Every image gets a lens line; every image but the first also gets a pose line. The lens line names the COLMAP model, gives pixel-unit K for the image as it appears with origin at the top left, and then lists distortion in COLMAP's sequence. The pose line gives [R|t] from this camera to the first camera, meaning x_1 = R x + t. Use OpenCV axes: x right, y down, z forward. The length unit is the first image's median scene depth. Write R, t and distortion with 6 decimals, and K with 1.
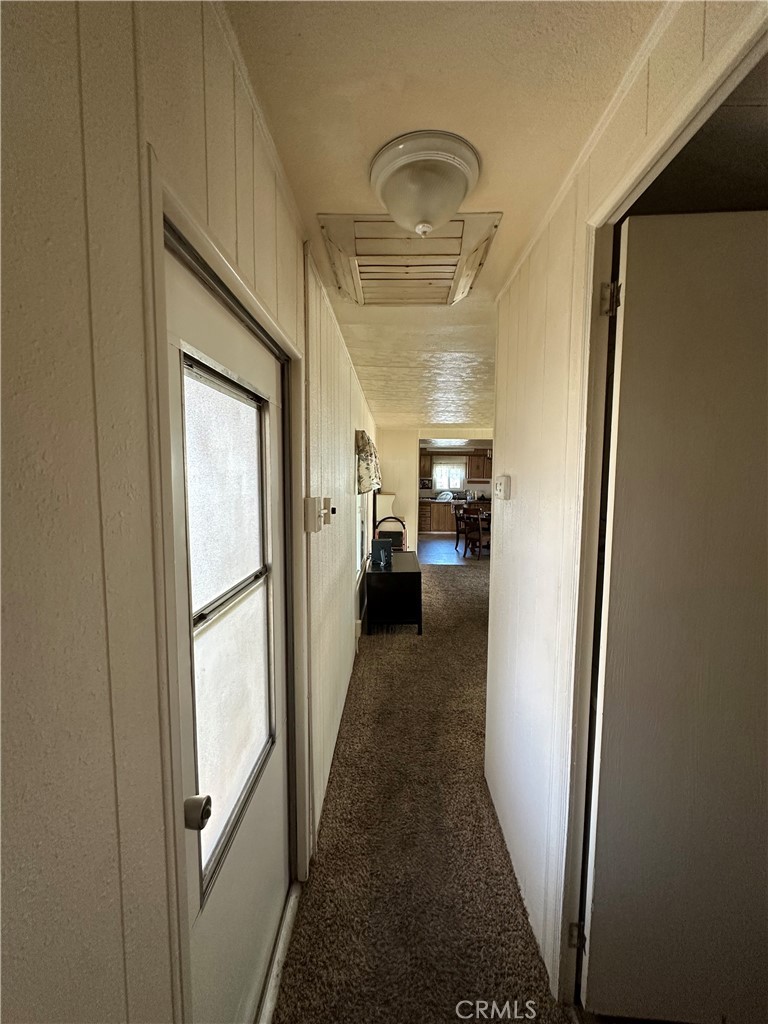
lens RADIAL K [[408.9, 0, 384.0], [0, 408.9, 512.0], [0, 0, 1]] dist [-0.000158, -0.000011]
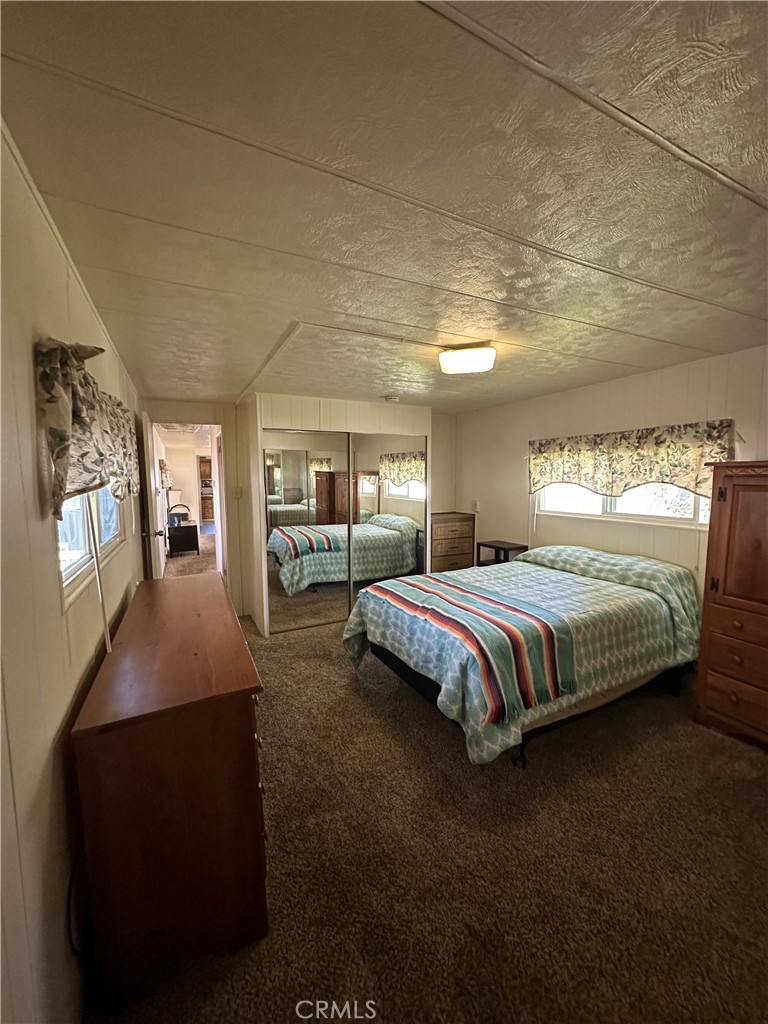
lens RADIAL K [[408.9, 0, 384.0], [0, 408.9, 512.0], [0, 0, 1]] dist [-0.000158, -0.000011]
pose [[0.884505, -0.052861, 0.463527, -0.018924], [0.052530, 0.998526, 0.013635, 0.064191], [-0.463564, 0.012289, 0.885978, -0.842642]]
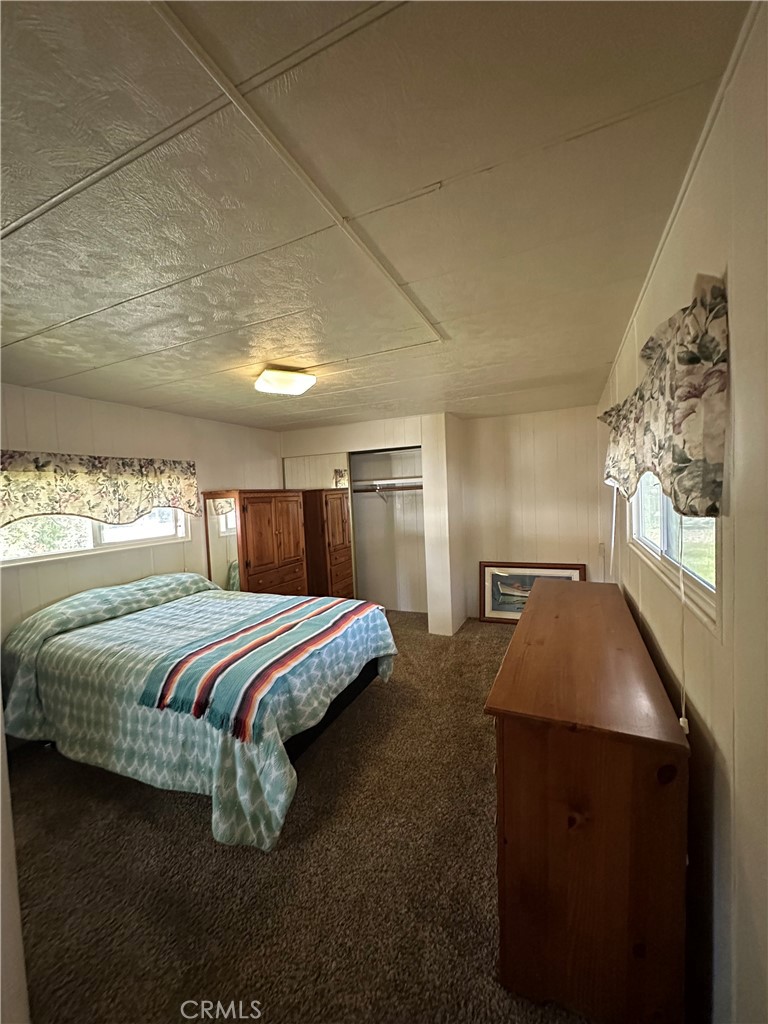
lens RADIAL K [[408.9, 0, 384.0], [0, 408.9, 512.0], [0, 0, 1]] dist [-0.000158, -0.000011]
pose [[-0.919887, 0.015981, 0.391858, 0.028636], [0.070612, 0.989590, 0.125403, -0.138828], [-0.385774, 0.143027, -0.911439, 1.721972]]
